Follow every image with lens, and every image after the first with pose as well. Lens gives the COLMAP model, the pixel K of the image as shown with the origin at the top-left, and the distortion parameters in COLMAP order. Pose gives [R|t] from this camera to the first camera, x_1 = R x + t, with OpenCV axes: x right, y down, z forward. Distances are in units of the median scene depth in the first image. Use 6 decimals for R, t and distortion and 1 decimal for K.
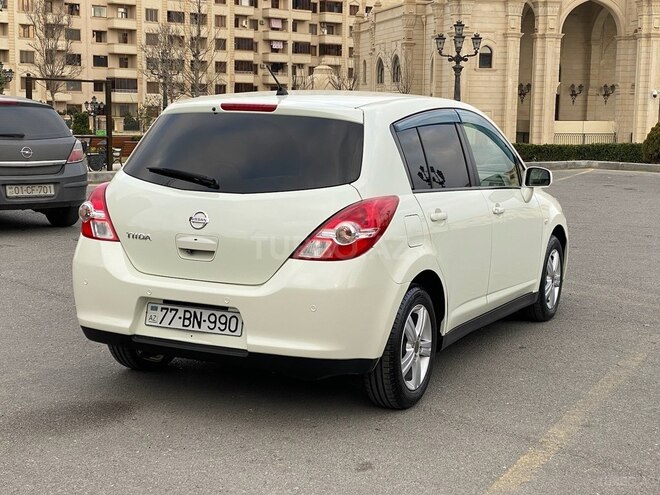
lens RADIAL K [[1107.8, 0, 330.0], [0, 1107.8, 247.5], [0, 0, 1]] dist [0.167543, -0.190438]
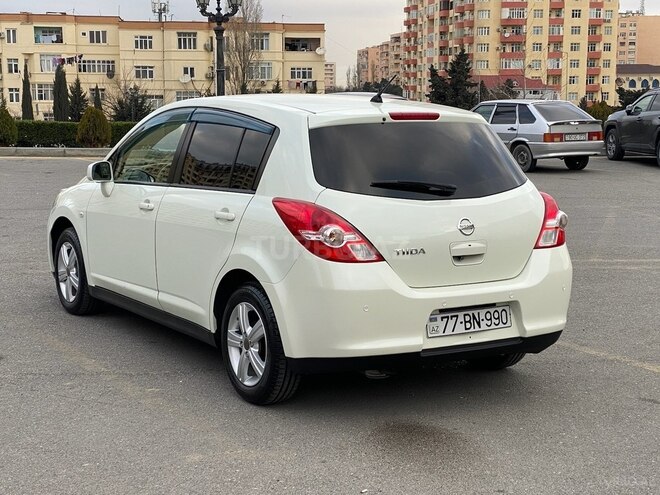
lens RADIAL K [[1107.8, 0, 330.0], [0, 1107.8, 247.5], [0, 0, 1]] dist [0.167543, -0.190438]
pose [[0.533581, -0.136771, 0.834617, -1.030776], [0.110535, 0.989650, 0.091510, -0.111823], [-0.838495, 0.043426, 0.543177, 0.522155]]
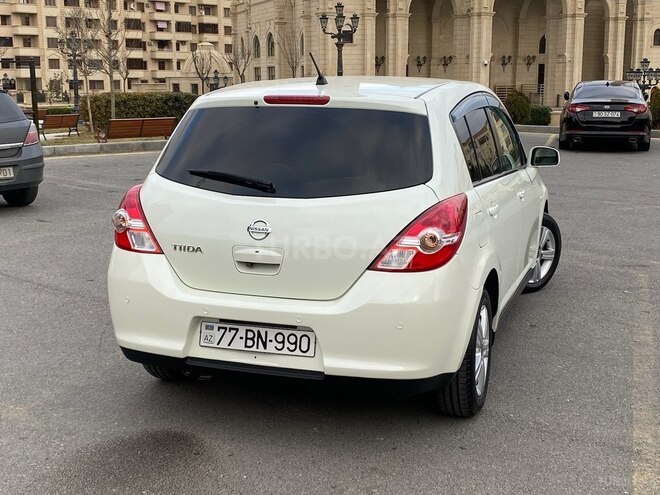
lens RADIAL K [[926.3, 0, 330.0], [0, 926.3, 247.5], [0, 0, 1]] dist [0.204885, -0.694577]
pose [[0.992033, -0.042787, 0.118490, -0.145997], [0.036218, 0.997714, 0.057054, -0.049450], [-0.120660, -0.052308, 0.991315, 0.238728]]
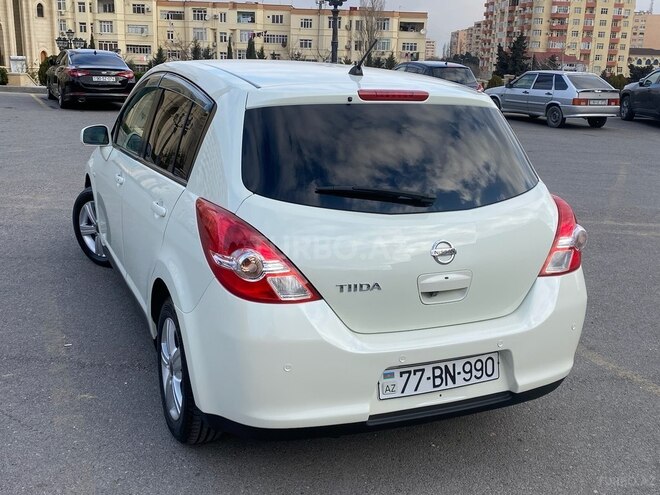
lens RADIAL K [[702.8, 0, 330.0], [0, 702.8, 247.5], [0, 0, 1]] dist [0.078013, -0.169789]
pose [[0.645478, -0.198373, 0.737568, -0.515051], [0.071842, 0.977170, 0.199943, -0.128041], [-0.760393, -0.076071, 0.644993, 0.720139]]
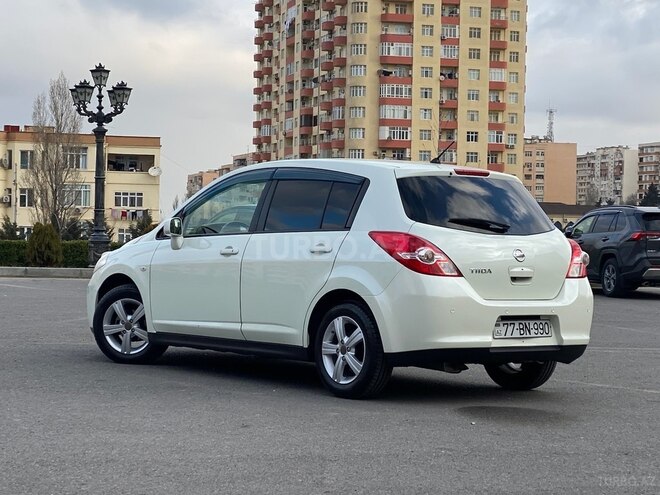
lens RADIAL K [[1506.0, 0, 330.0], [0, 1506.0, 247.5], [0, 0, 1]] dist [-0.010383, -0.039460]
pose [[0.426387, -0.020146, 0.904317, -1.812068], [0.097356, 0.994967, -0.023738, -0.012652], [-0.899286, 0.098162, 0.426202, 0.412645]]
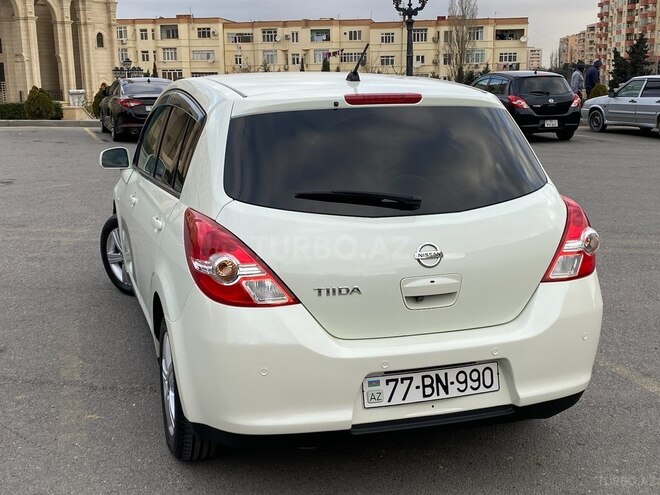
lens RADIAL K [[802.9, 0, 315.1], [0, 802.9, 250.7], [0, 0, 1]] dist [0.104209, -0.247384]
pose [[0.734331, -0.175149, 0.655805, -0.514207], [0.112064, 0.984161, 0.137363, -0.107665], [-0.669477, -0.027378, 0.742328, 0.627472]]
